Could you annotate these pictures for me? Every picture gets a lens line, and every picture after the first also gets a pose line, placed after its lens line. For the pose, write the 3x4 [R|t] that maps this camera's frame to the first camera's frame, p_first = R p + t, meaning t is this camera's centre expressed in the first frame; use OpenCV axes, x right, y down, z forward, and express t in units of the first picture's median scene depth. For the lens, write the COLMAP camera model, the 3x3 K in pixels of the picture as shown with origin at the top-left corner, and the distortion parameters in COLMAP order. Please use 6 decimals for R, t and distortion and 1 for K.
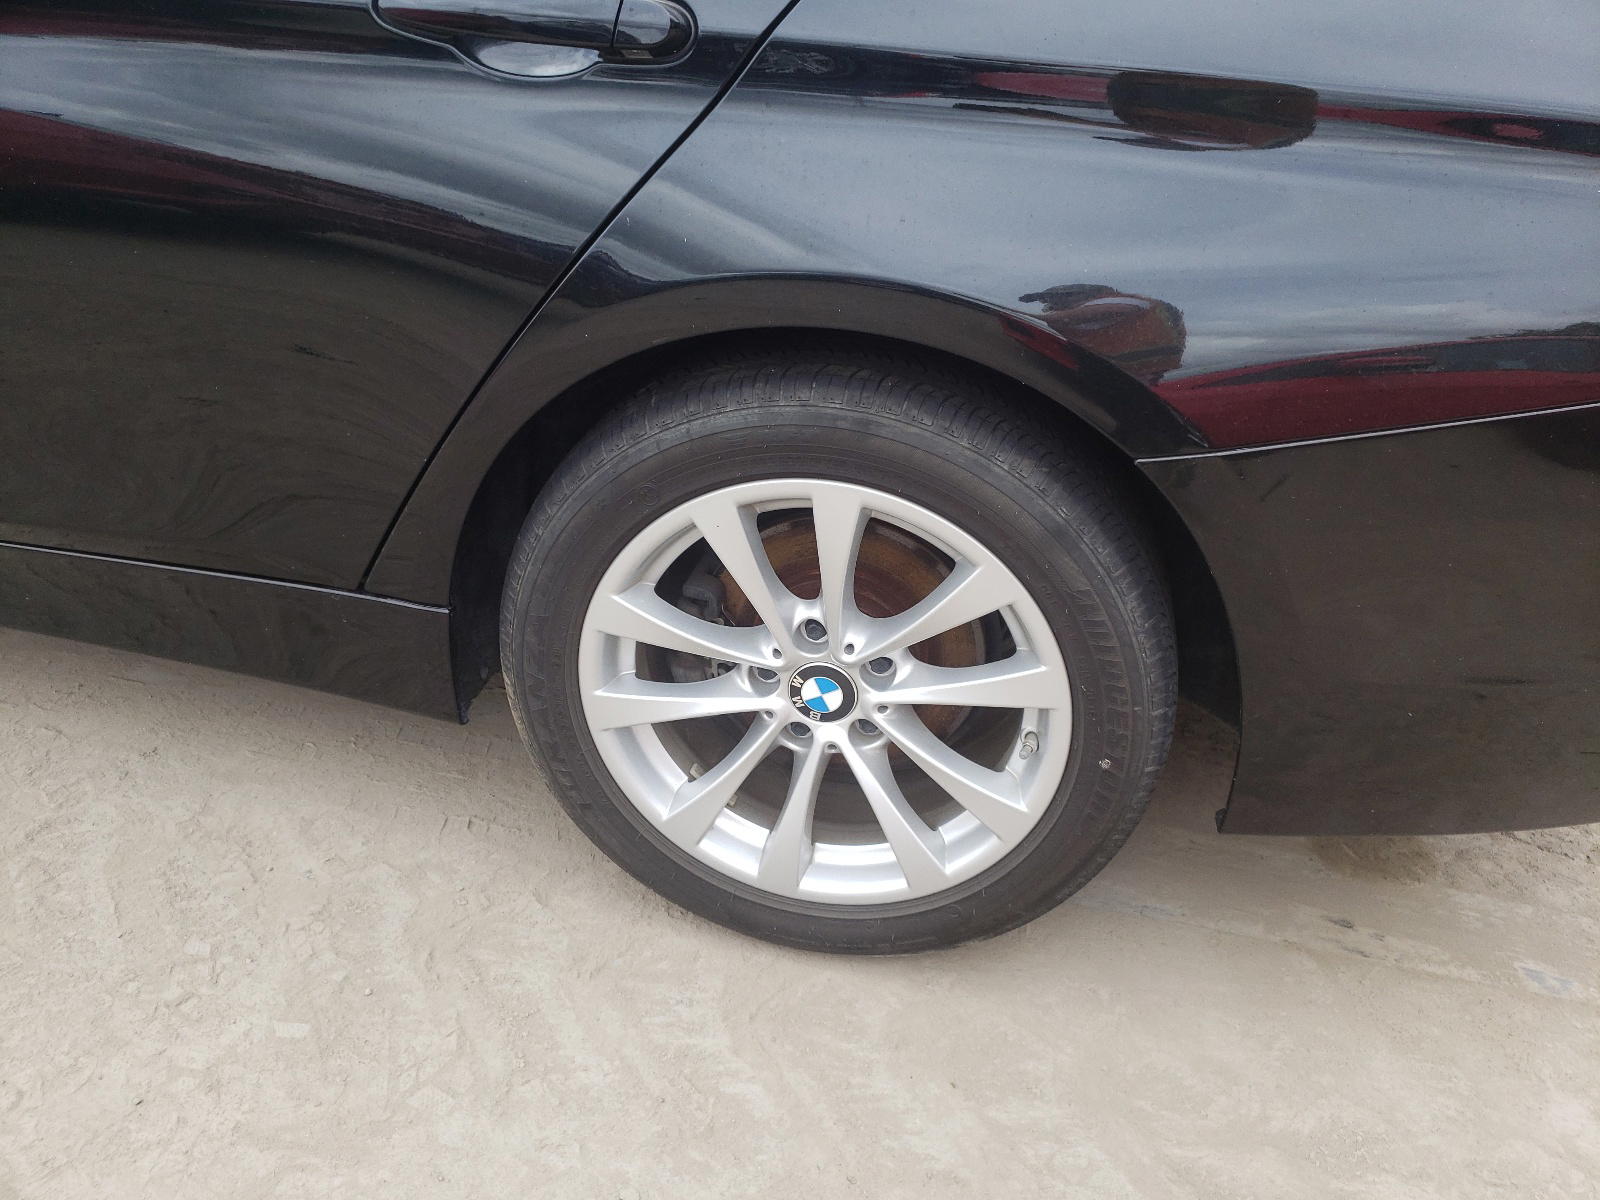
lens RADIAL K [[1187.4, 0, 800.0], [0, 1187.4, 600.0], [0, 0, 1]] dist [0.002444, -0.003932]
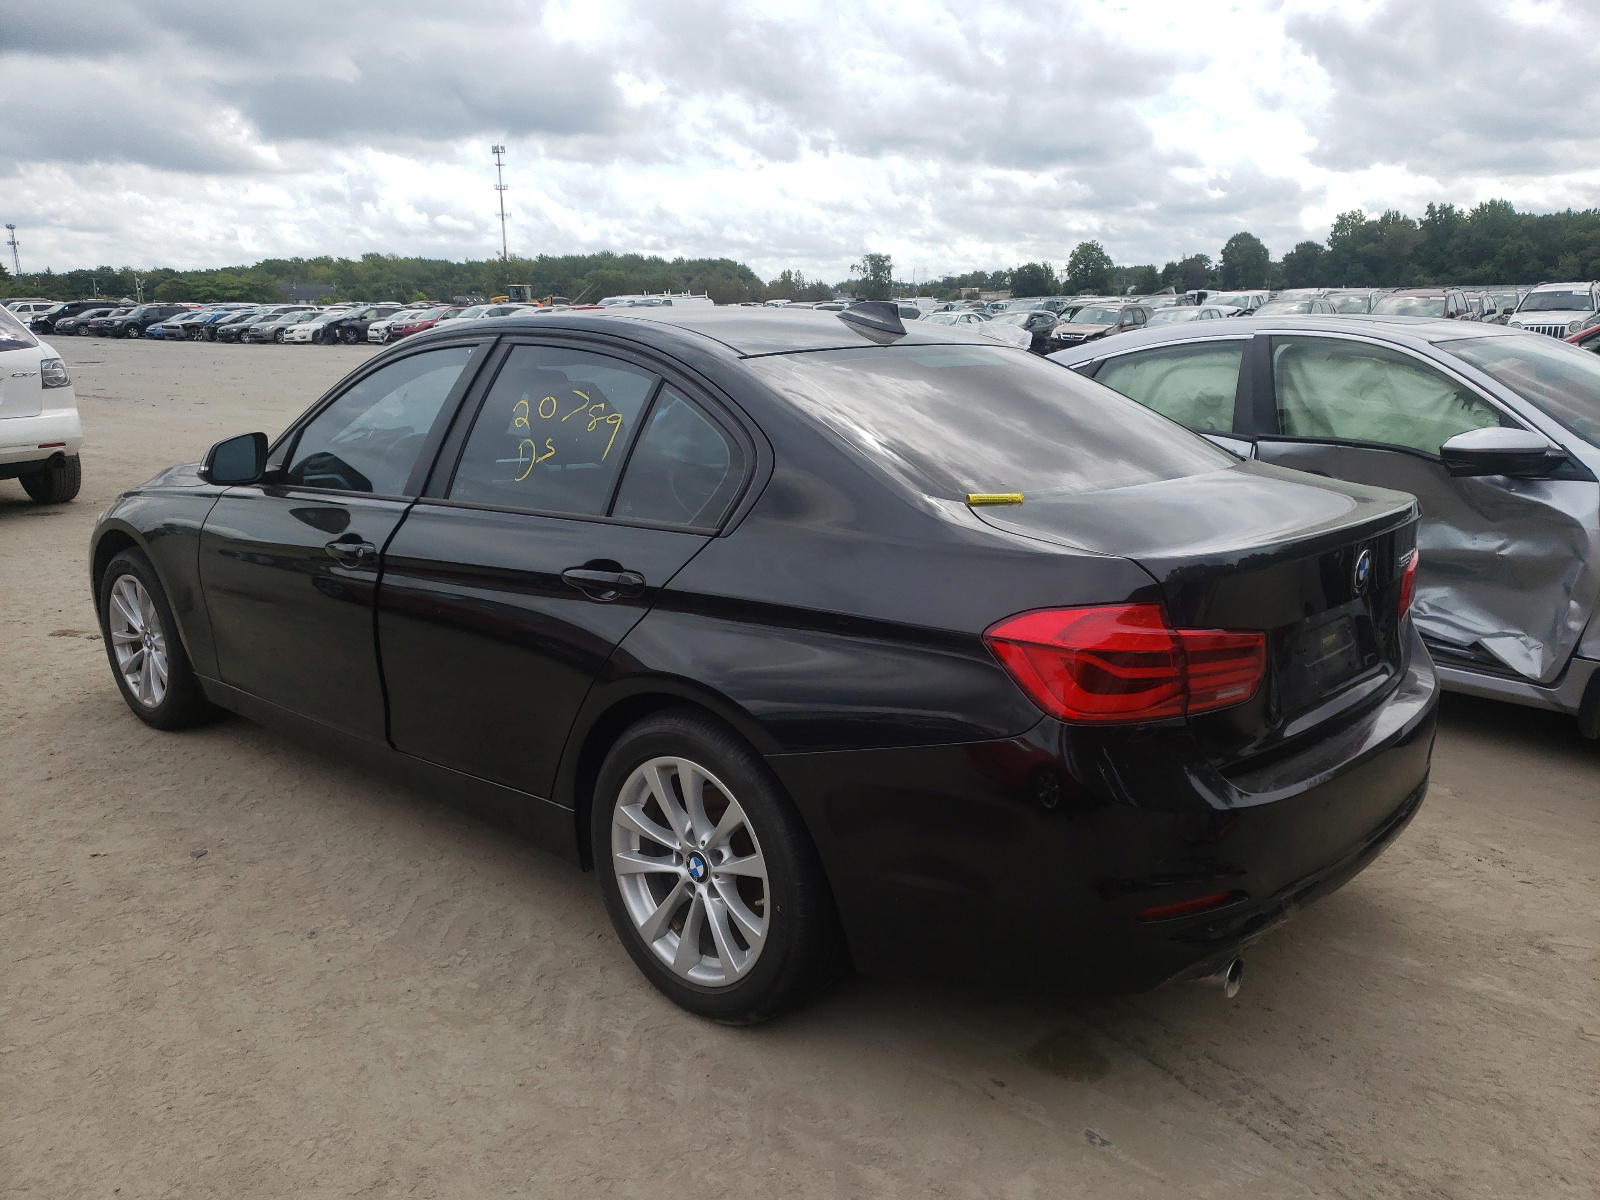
lens RADIAL K [[1187.4, 0, 800.0], [0, 1187.4, 600.0], [0, 0, 1]] dist [0.002444, -0.003932]
pose [[0.856336, 0.012495, -0.516269, 1.250905], [-0.188919, 0.937991, -0.290659, 0.211696], [0.480624, 0.346435, 0.805595, -0.770478]]
